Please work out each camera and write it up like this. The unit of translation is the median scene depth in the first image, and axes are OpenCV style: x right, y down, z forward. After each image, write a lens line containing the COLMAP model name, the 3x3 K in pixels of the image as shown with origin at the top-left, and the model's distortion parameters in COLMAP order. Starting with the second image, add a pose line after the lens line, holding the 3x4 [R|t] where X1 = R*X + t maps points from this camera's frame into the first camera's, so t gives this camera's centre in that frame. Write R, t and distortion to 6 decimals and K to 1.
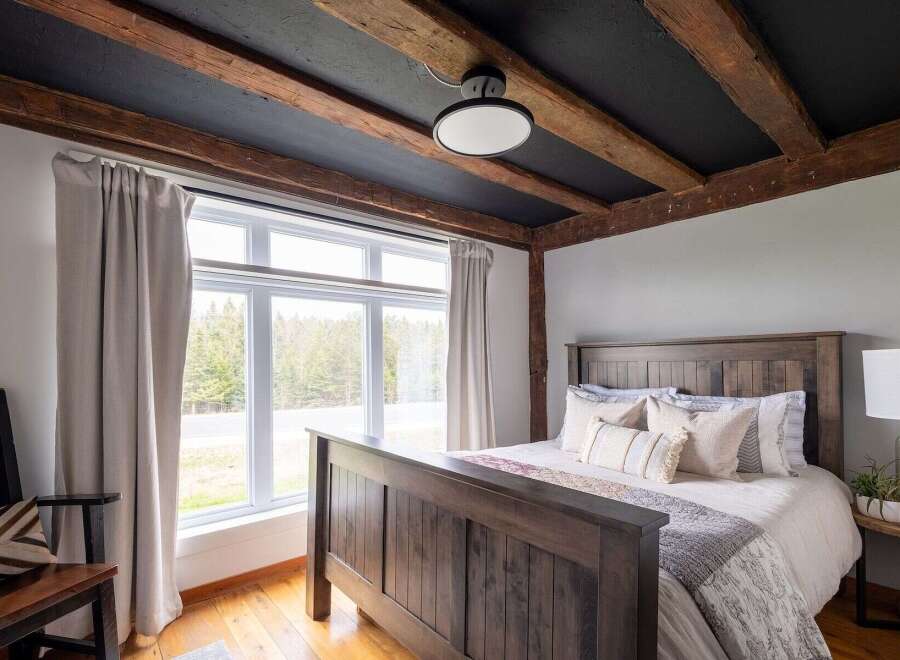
lens RADIAL K [[440.3, 0, 451.9], [0, 440.3, 363.0], [0, 0, 1]] dist [0.002529, 0.000084]
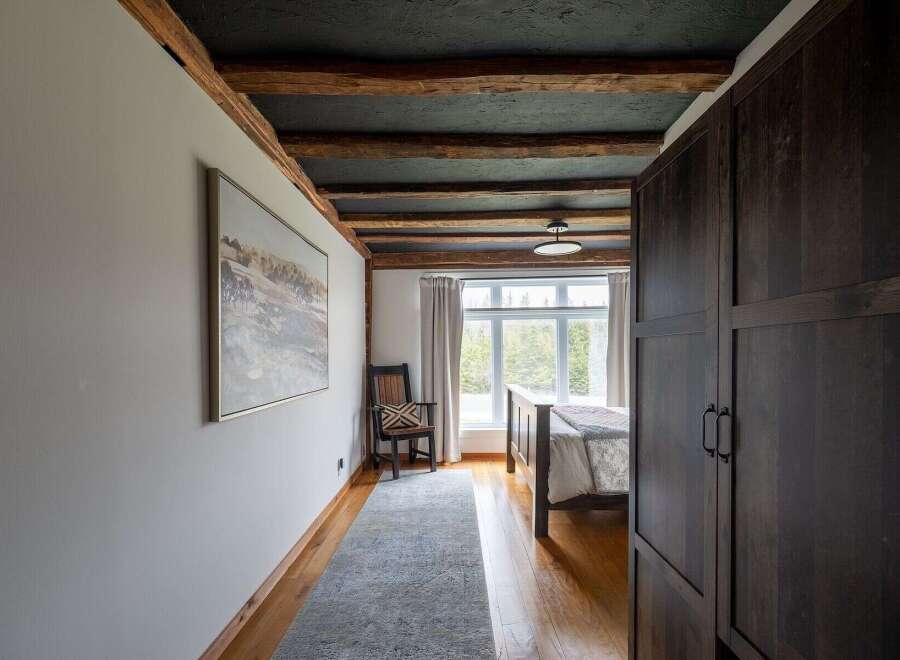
lens RADIAL K [[440.3, 0, 451.9], [0, 440.3, 363.0], [0, 0, 1]] dist [0.002529, 0.000084]
pose [[0.754926, 0.011597, -0.655708, 0.904648], [0.005151, 0.999708, 0.023611, -0.008880], [0.655790, -0.021202, 0.754645, -0.811522]]
